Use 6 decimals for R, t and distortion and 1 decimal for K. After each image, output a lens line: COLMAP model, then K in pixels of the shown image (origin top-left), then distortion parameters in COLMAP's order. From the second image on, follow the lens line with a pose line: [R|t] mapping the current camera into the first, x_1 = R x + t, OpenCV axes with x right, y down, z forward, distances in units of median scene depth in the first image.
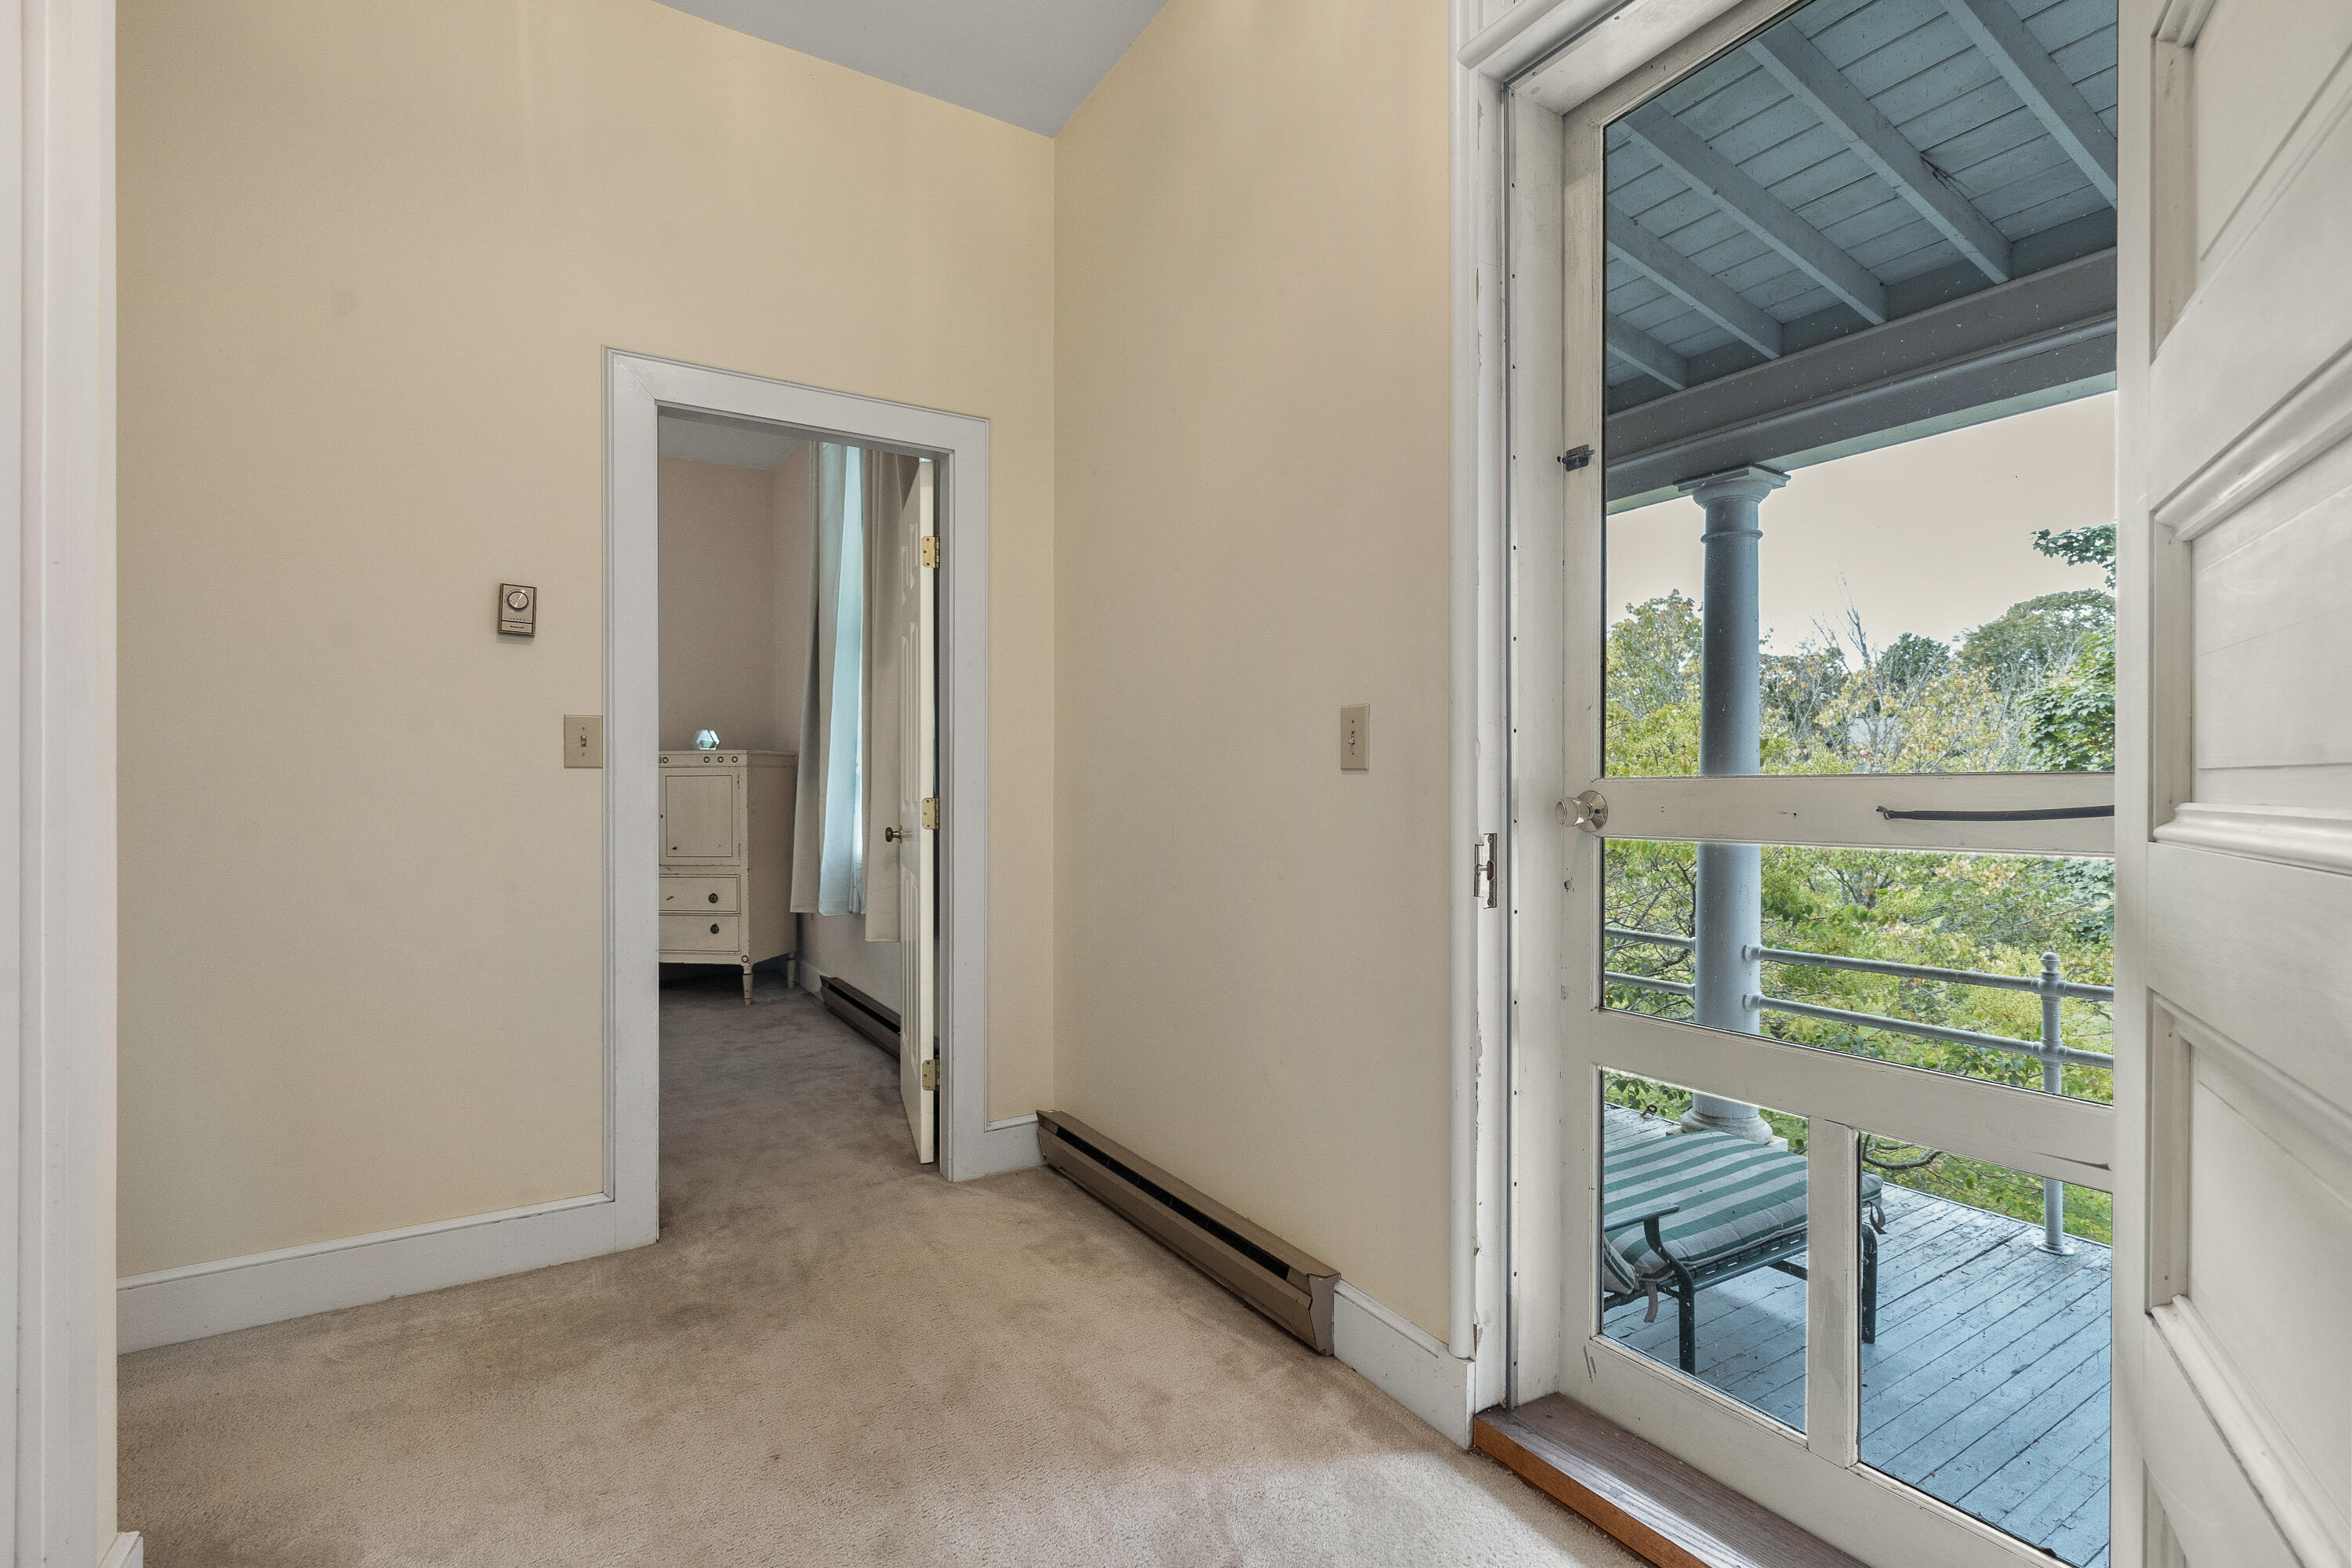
lens RADIAL K [[1077.5, 0, 1173.9], [0, 1077.5, 782.6], [0, 0, 1]] dist [-0.013319, 0.006289]
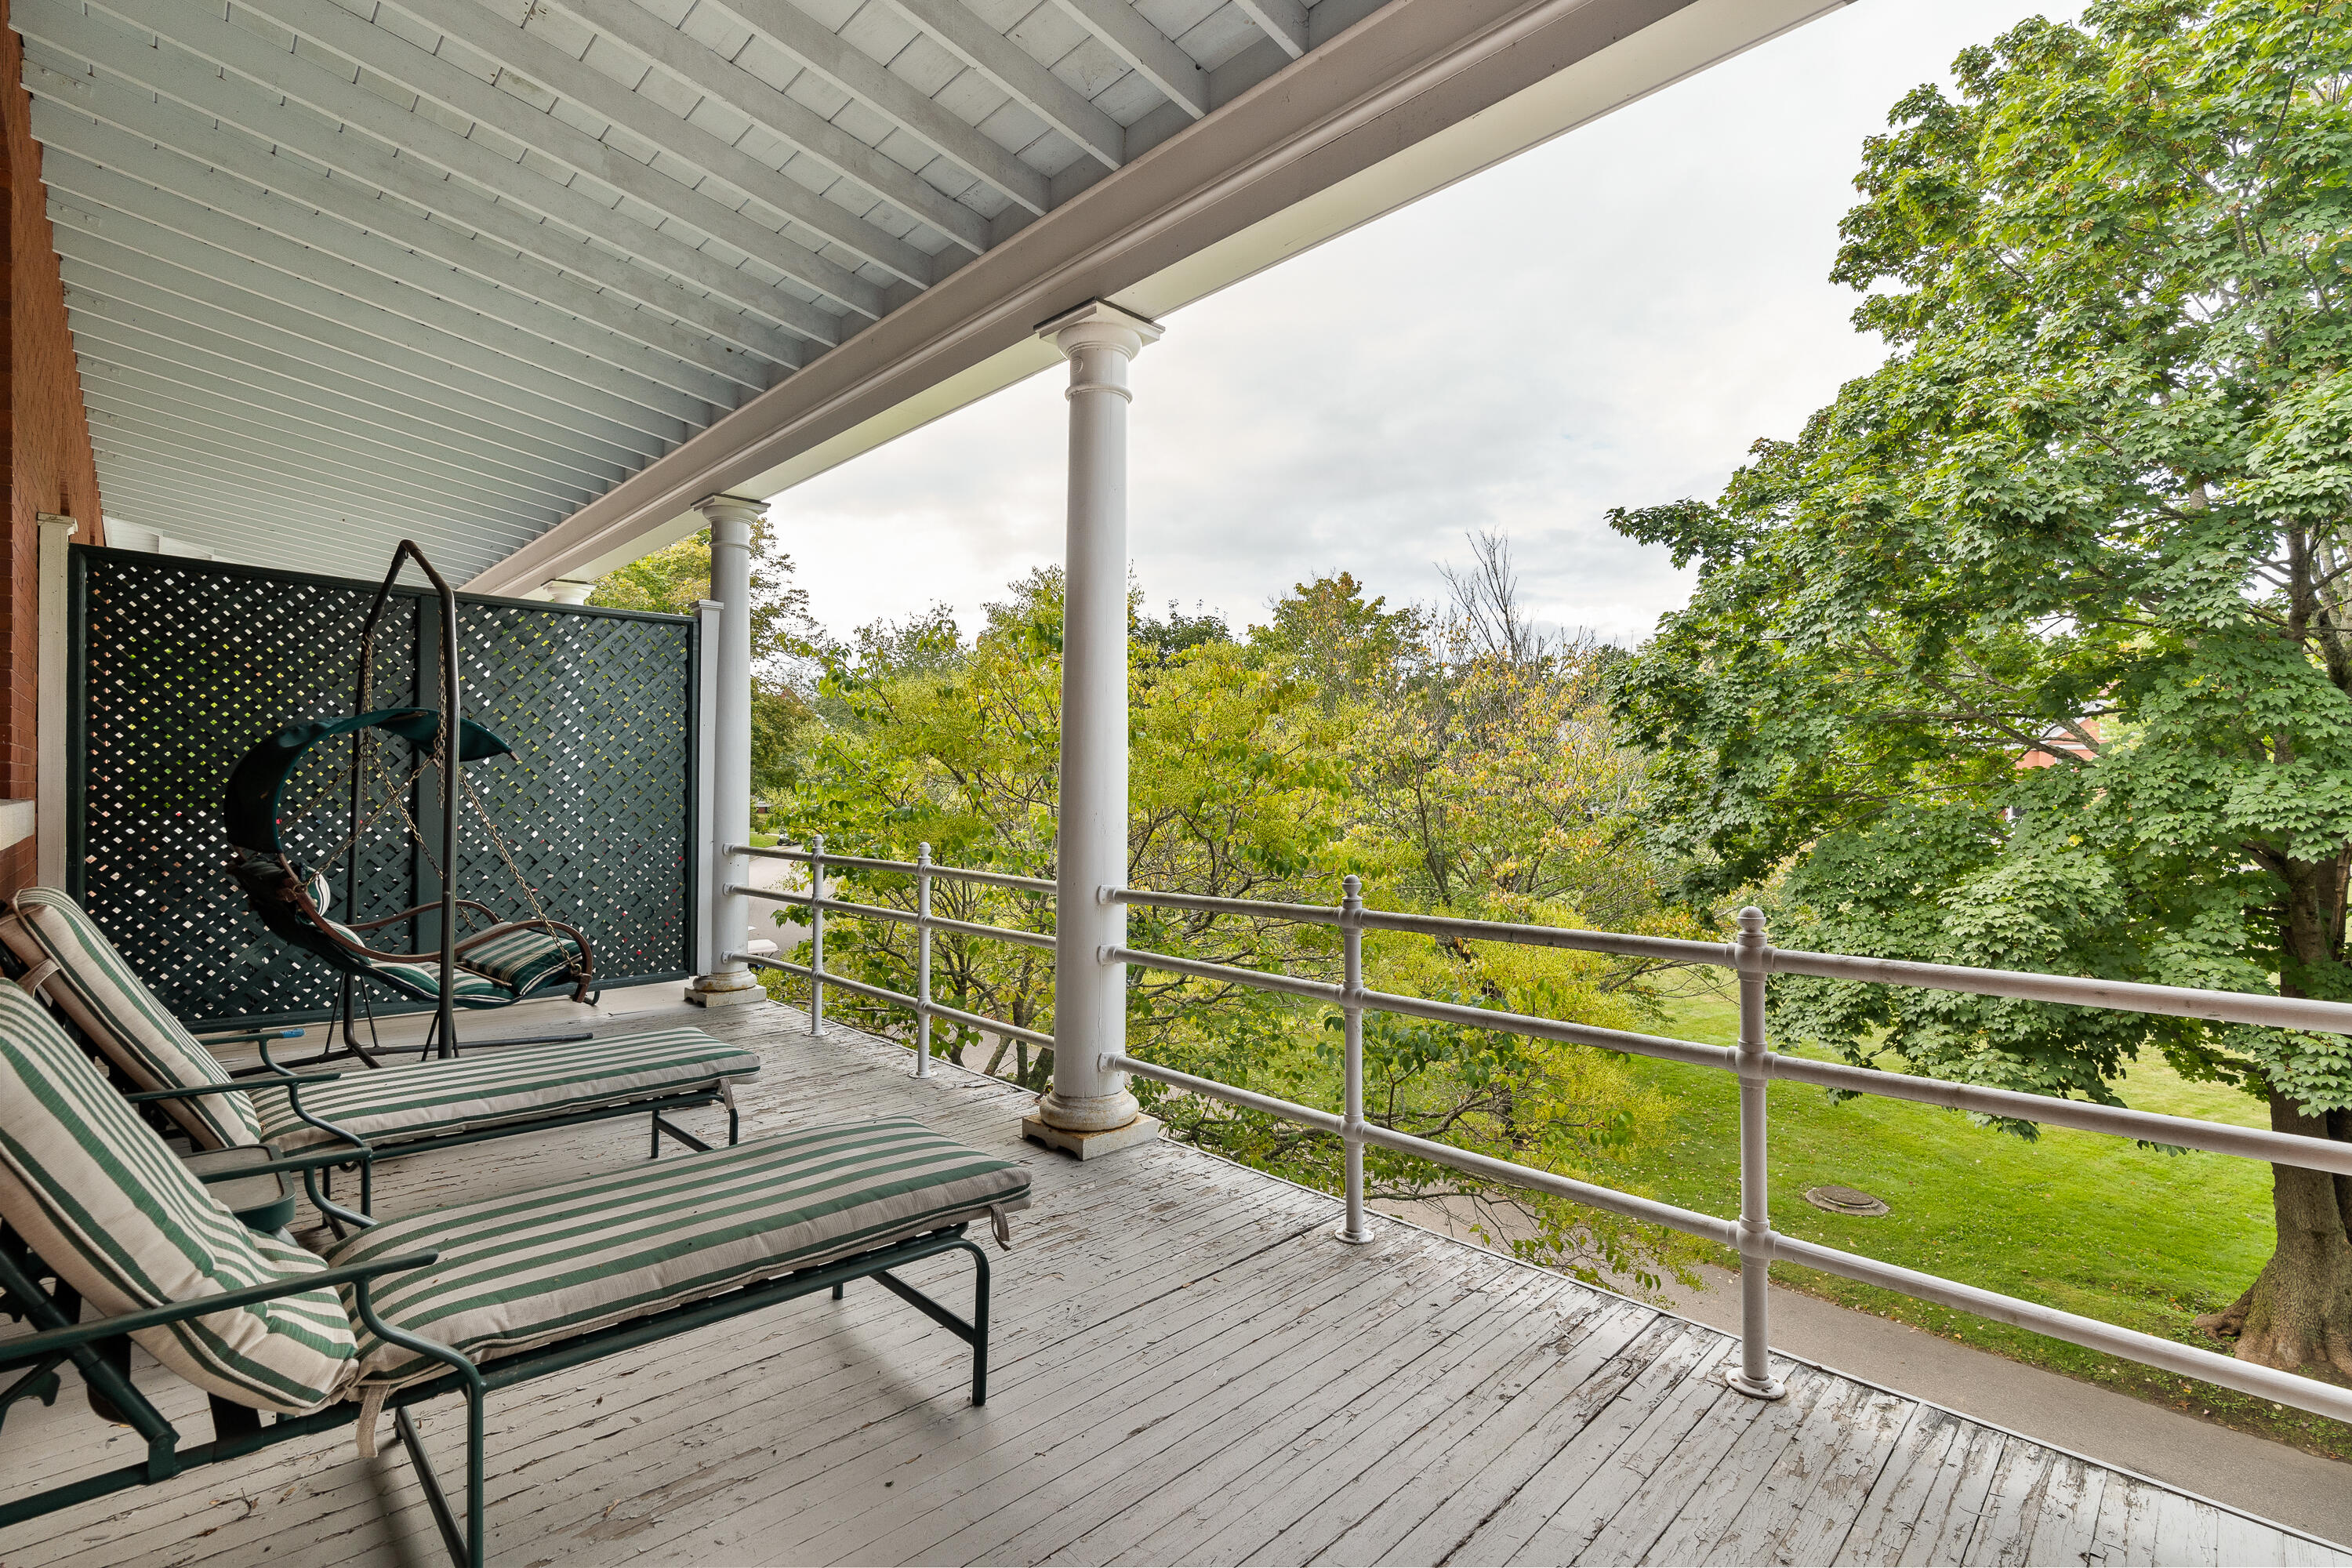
lens RADIAL K [[1074.4, 0, 1177.7], [0, 1074.4, 770.8], [0, 0, 1]] dist [-0.002436, 0.000000]
pose [[0.976999, 0.007036, 0.213127, 0.410005], [-0.005503, 0.999955, -0.007785, 0.068798], [-0.213172, 0.006433, 0.976994, 0.177321]]
